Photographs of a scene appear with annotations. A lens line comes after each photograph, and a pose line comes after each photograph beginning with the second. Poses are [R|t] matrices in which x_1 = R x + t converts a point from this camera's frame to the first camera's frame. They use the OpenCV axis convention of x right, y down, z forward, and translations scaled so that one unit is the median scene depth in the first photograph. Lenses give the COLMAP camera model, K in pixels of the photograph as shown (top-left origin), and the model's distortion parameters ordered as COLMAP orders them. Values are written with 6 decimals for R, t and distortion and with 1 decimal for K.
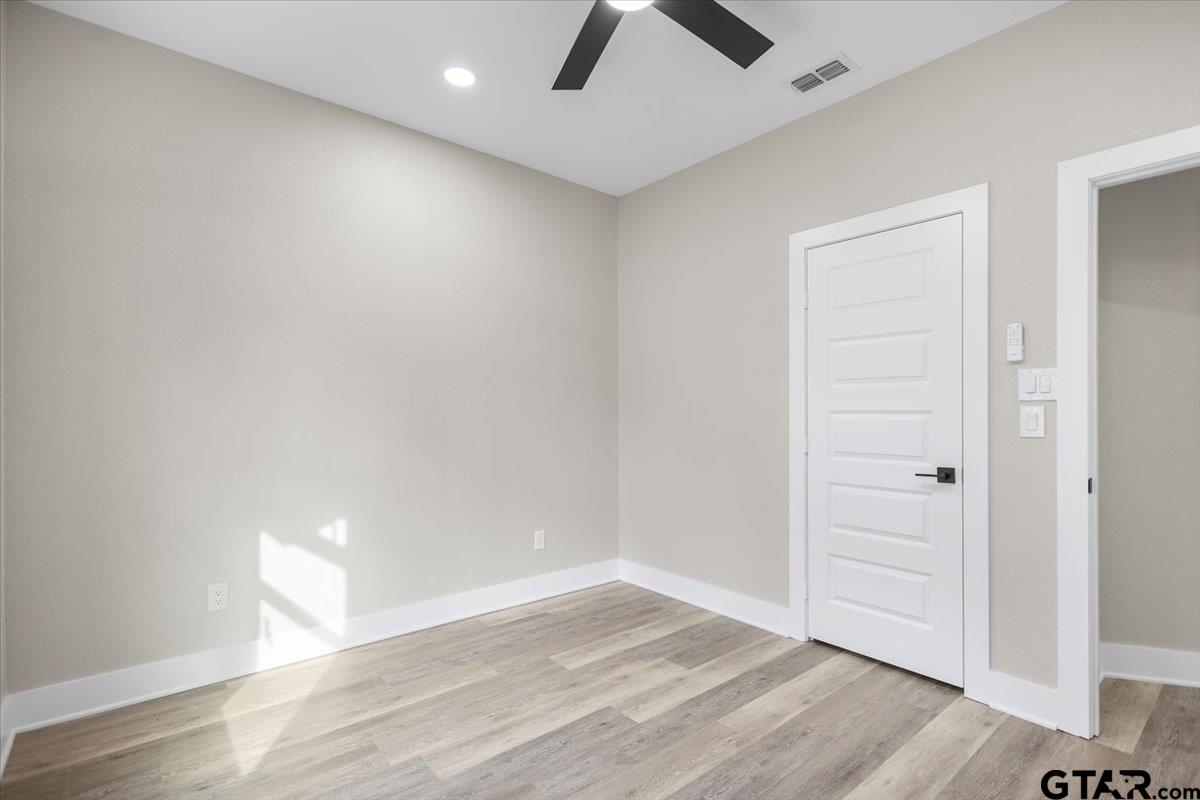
lens RADIAL K [[550.9, 0, 600.8], [0, 550.9, 409.8], [0, 0, 1]] dist [0.006770, -0.000097]
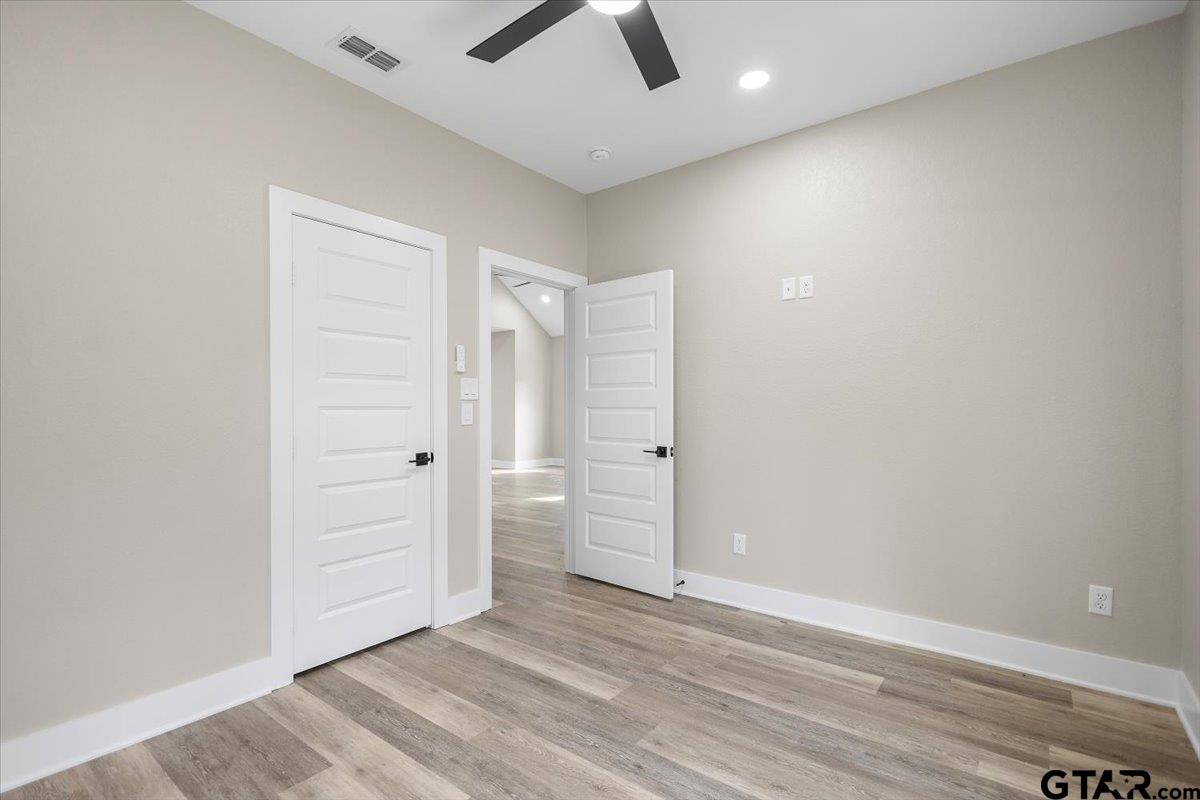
lens RADIAL K [[563.4, 0, 598.5], [0, 563.4, 407.7], [0, 0, 1]] dist [0.006351, -0.000316]
pose [[-0.204740, -0.000745, 0.978816, -0.673175], [-0.001892, 0.999998, 0.000365, 0.002926], [-0.978814, -0.001777, -0.204741, 0.862602]]
